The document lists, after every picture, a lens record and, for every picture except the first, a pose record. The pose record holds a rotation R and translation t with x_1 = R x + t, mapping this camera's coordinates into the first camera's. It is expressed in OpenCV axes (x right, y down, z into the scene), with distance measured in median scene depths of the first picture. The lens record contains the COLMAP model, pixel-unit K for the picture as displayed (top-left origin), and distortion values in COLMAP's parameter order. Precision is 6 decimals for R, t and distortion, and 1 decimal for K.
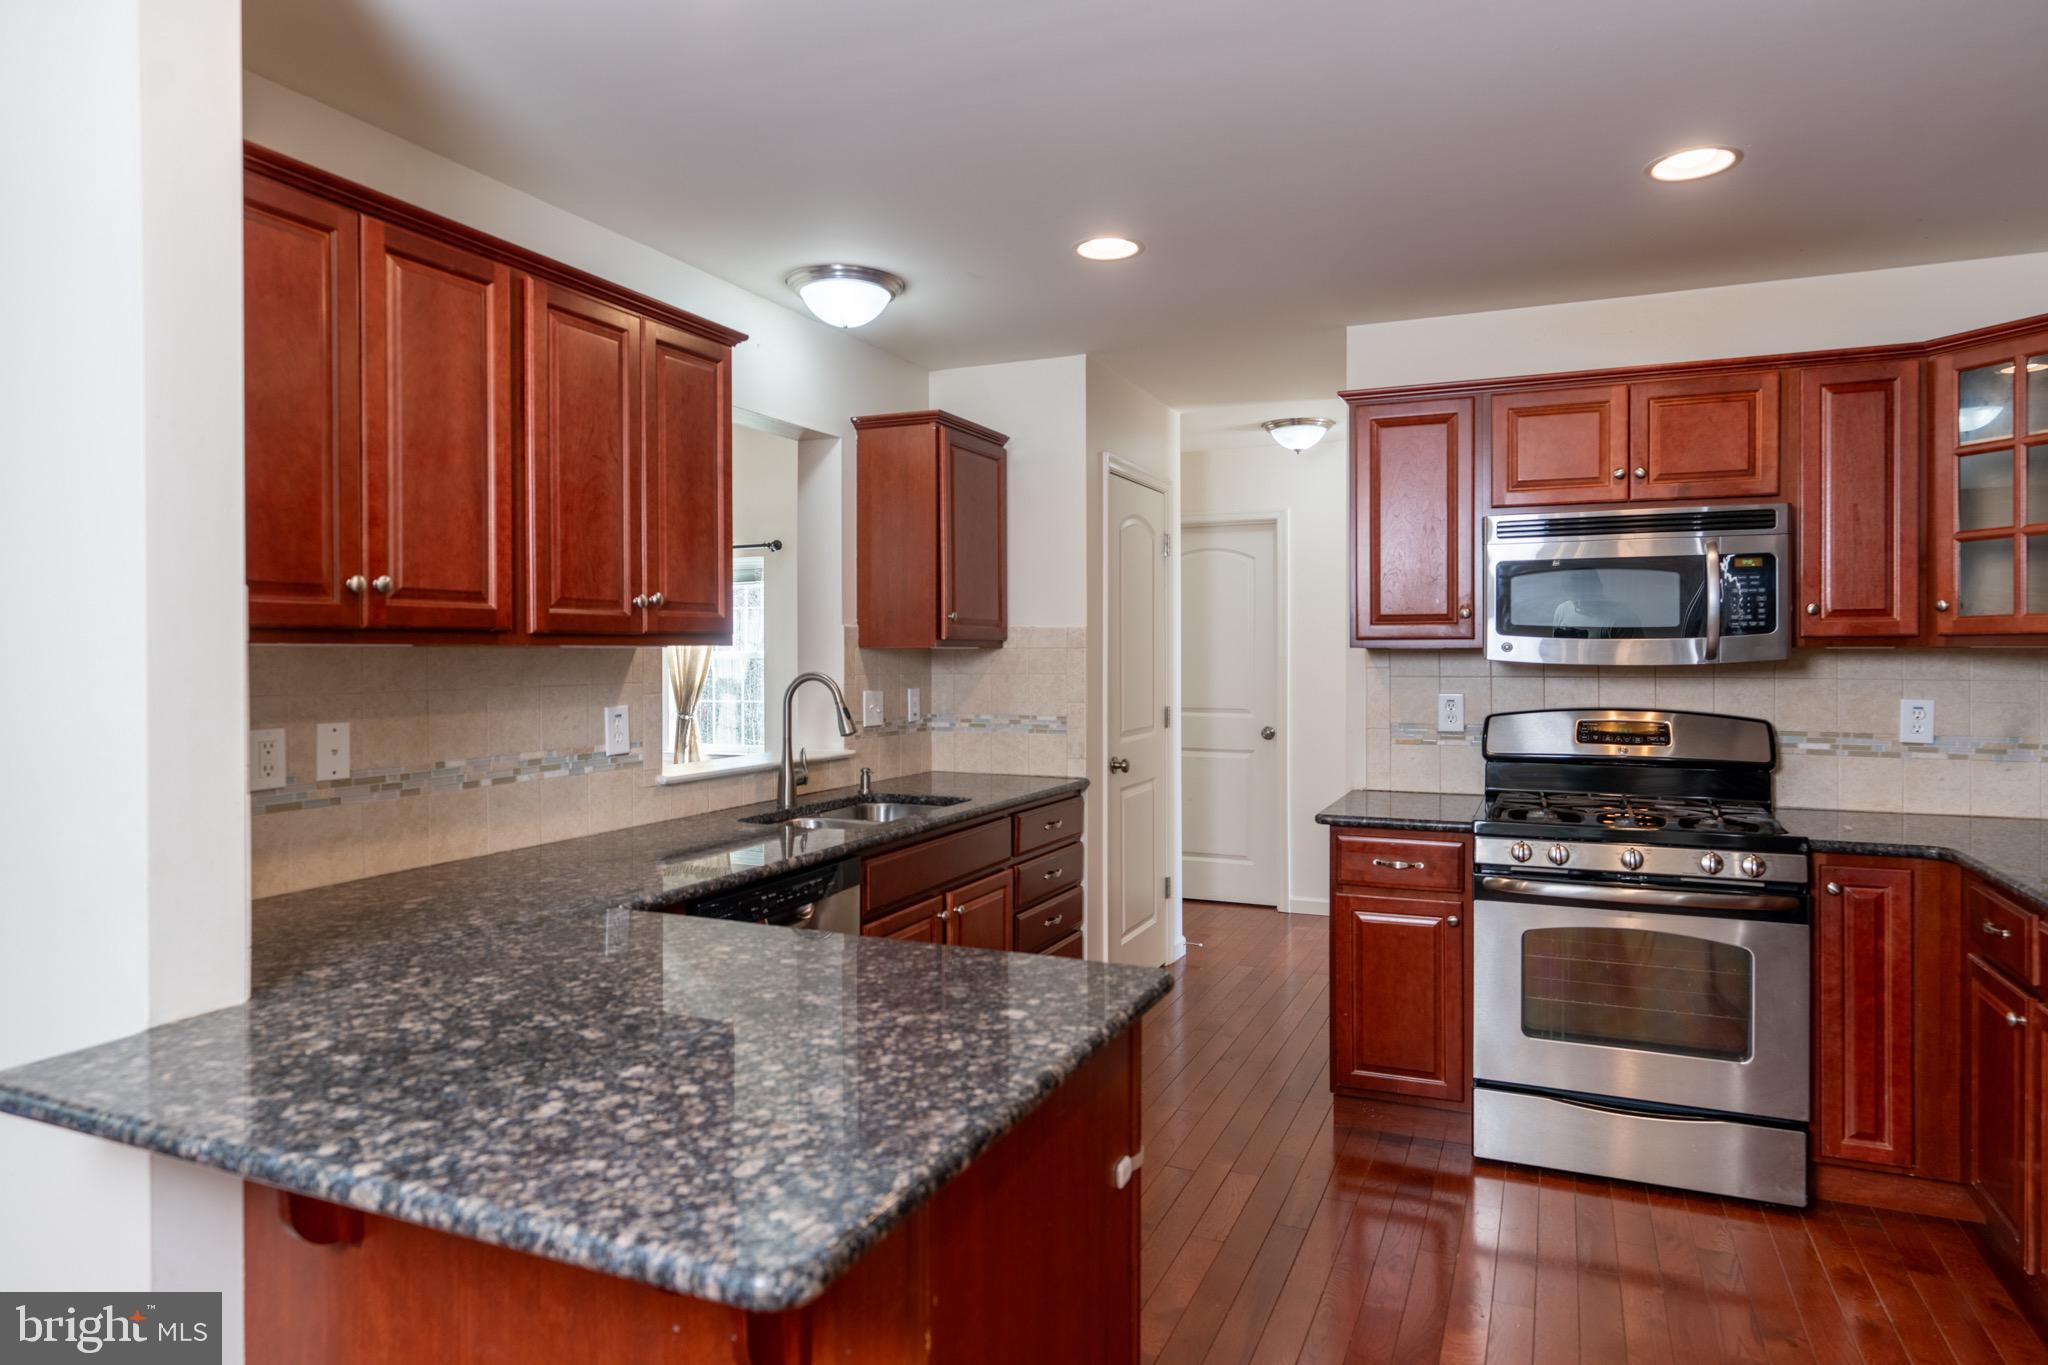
lens RADIAL K [[1219.6, 0, 1025.4], [0, 1219.6, 663.8], [0, 0, 1]] dist [-0.015245, -0.002371]
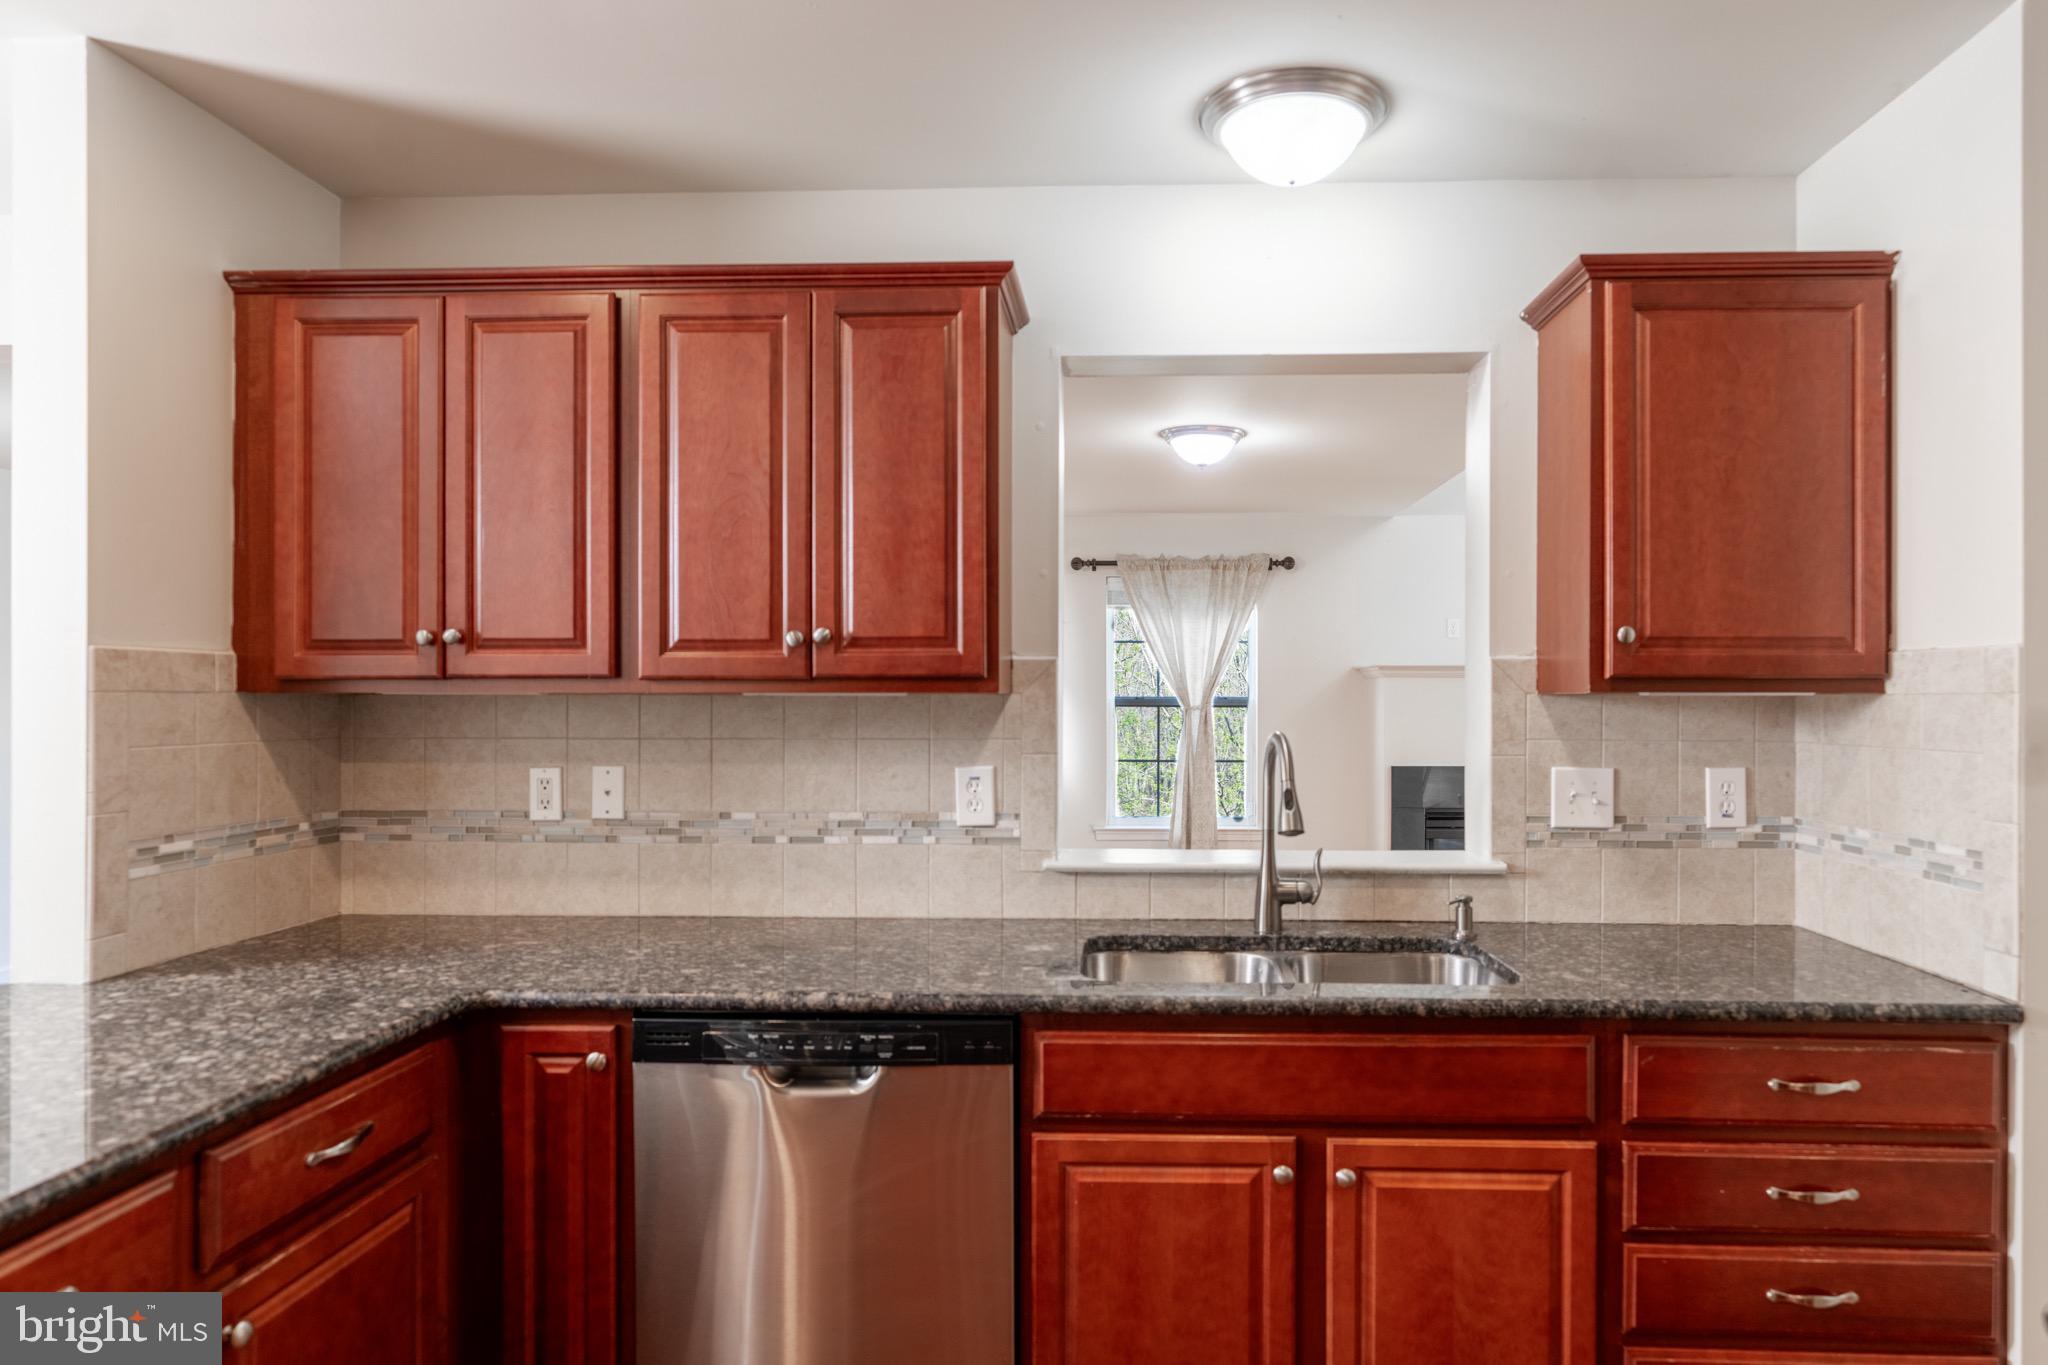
lens RADIAL K [[1219.6, 0, 1024.4], [0, 1219.6, 699.7], [0, 0, 1]] dist [-0.015245, -0.002371]
pose [[0.362646, 0.001114, -0.931926, 0.450671], [-0.010746, 0.999938, -0.002987, -0.008341], [0.931865, 0.011098, 0.362635, 0.754156]]
